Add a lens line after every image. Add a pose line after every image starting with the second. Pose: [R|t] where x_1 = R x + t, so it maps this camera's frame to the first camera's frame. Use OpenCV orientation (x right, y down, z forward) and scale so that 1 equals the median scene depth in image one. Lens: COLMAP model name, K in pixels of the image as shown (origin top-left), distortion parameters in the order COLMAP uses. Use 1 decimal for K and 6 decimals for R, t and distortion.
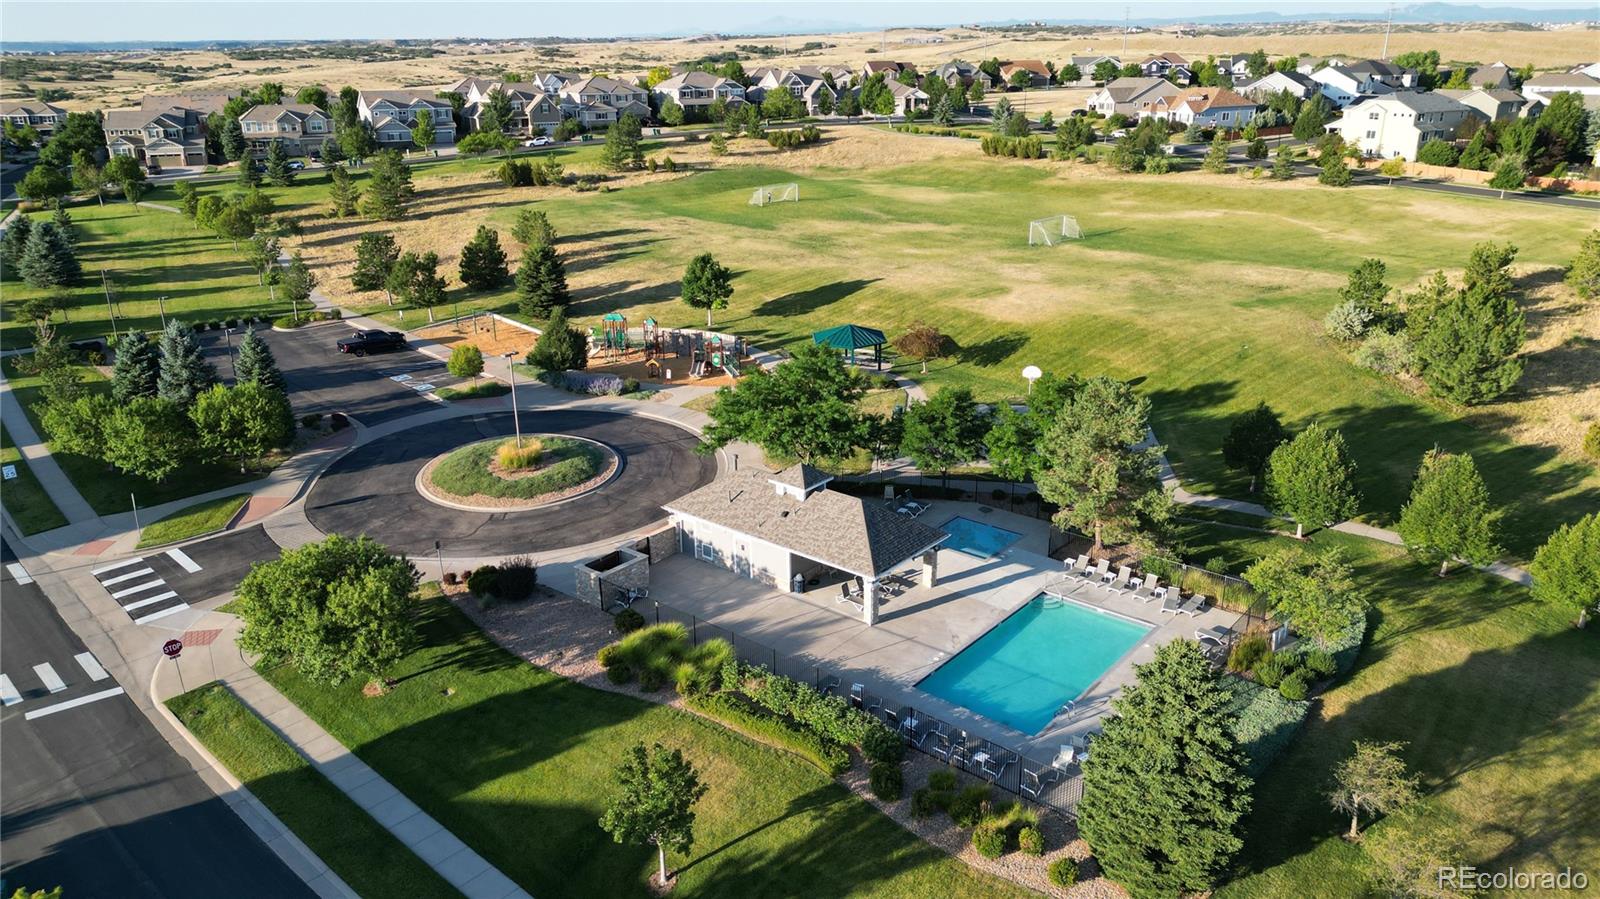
lens RADIAL K [[1041.0, 0, 800.0], [0, 1041.0, 449.5], [0, 0, 1]] dist [0.051641, -0.036370]
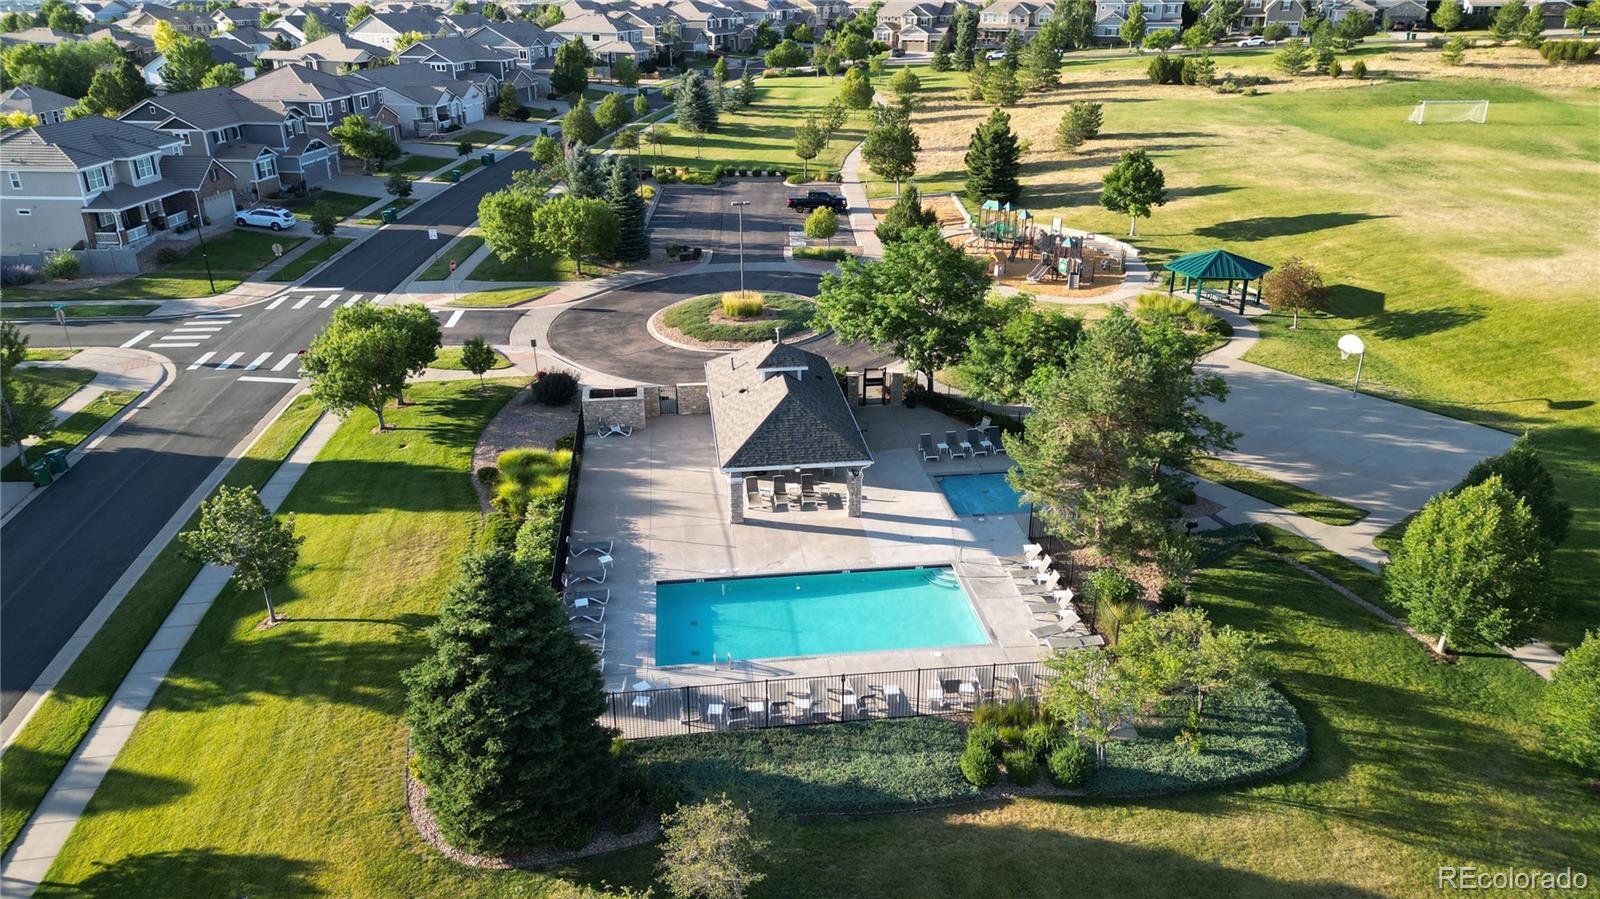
lens RADIAL K [[1041.0, 0, 800.0], [0, 1041.0, 449.5], [0, 0, 1]] dist [0.051641, -0.036370]
pose [[0.755423, 0.281773, -0.591557, 0.139131], [-0.234924, 0.959264, 0.156920, -0.010501], [0.611675, 0.020430, 0.790845, 0.072222]]
